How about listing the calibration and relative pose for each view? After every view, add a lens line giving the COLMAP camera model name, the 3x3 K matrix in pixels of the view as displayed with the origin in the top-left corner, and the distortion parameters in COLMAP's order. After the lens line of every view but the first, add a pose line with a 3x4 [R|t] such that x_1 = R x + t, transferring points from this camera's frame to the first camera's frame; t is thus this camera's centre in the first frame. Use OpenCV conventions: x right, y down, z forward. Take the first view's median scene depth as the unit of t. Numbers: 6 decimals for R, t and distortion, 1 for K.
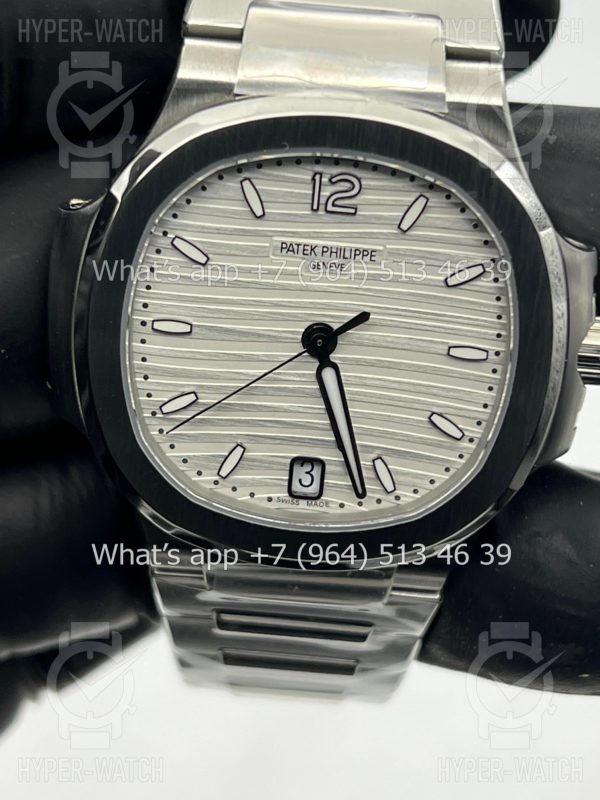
lens RADIAL K [[1903.3, 0, 300.0], [0, 1903.3, 400.0], [0, 0, 1]] dist [0.210884, 0.028923]
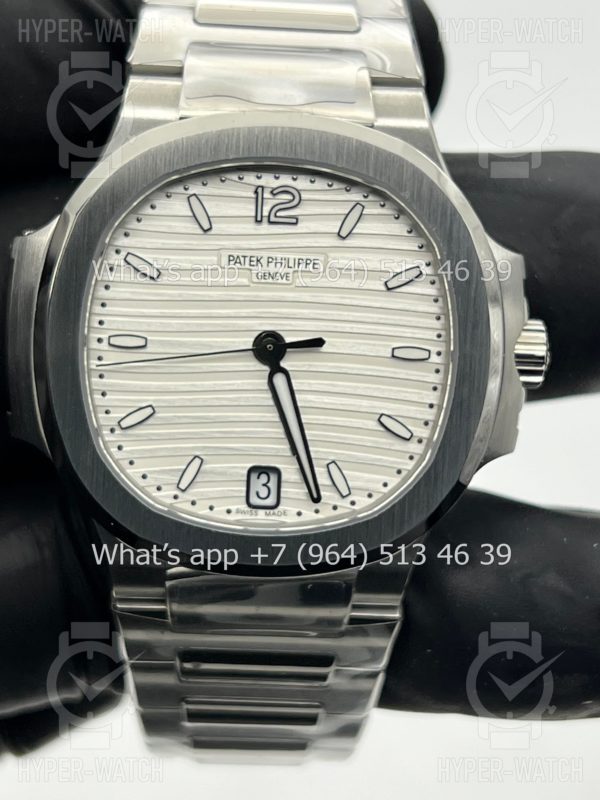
lens RADIAL K [[1903.3, 0, 300.0], [0, 1903.3, 400.0], [0, 0, 1]] dist [0.210884, 0.028923]
pose [[0.997507, -0.048983, 0.050799, -0.027353], [0.058801, 0.974943, -0.214541, 0.220505], [-0.039018, 0.216993, 0.975393, -0.014960]]
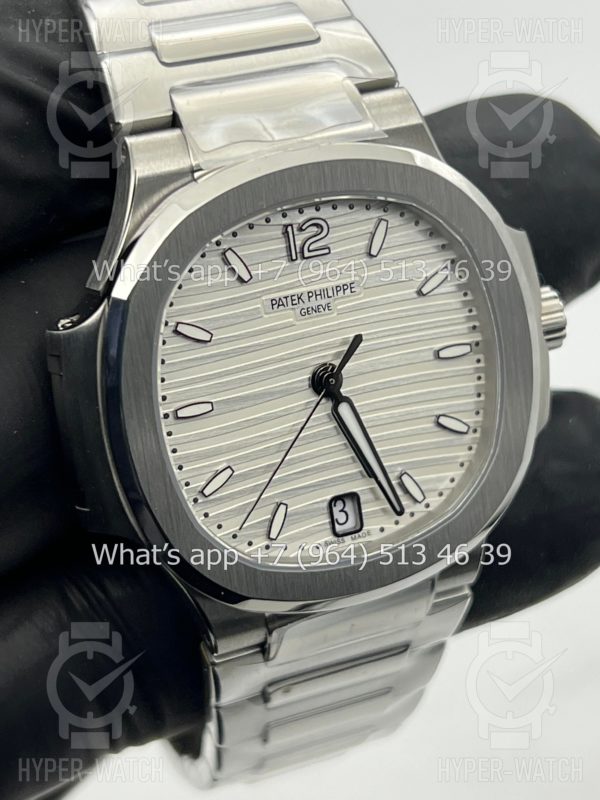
lens RADIAL K [[1903.3, 0, 300.0], [0, 1903.3, 400.0], [0, 0, 1]] dist [0.210884, 0.028923]
pose [[0.897207, -0.297813, 0.326077, -0.343851], [0.324444, 0.945454, -0.029211, 0.004402], [-0.299591, 0.132003, 0.944892, 0.020489]]
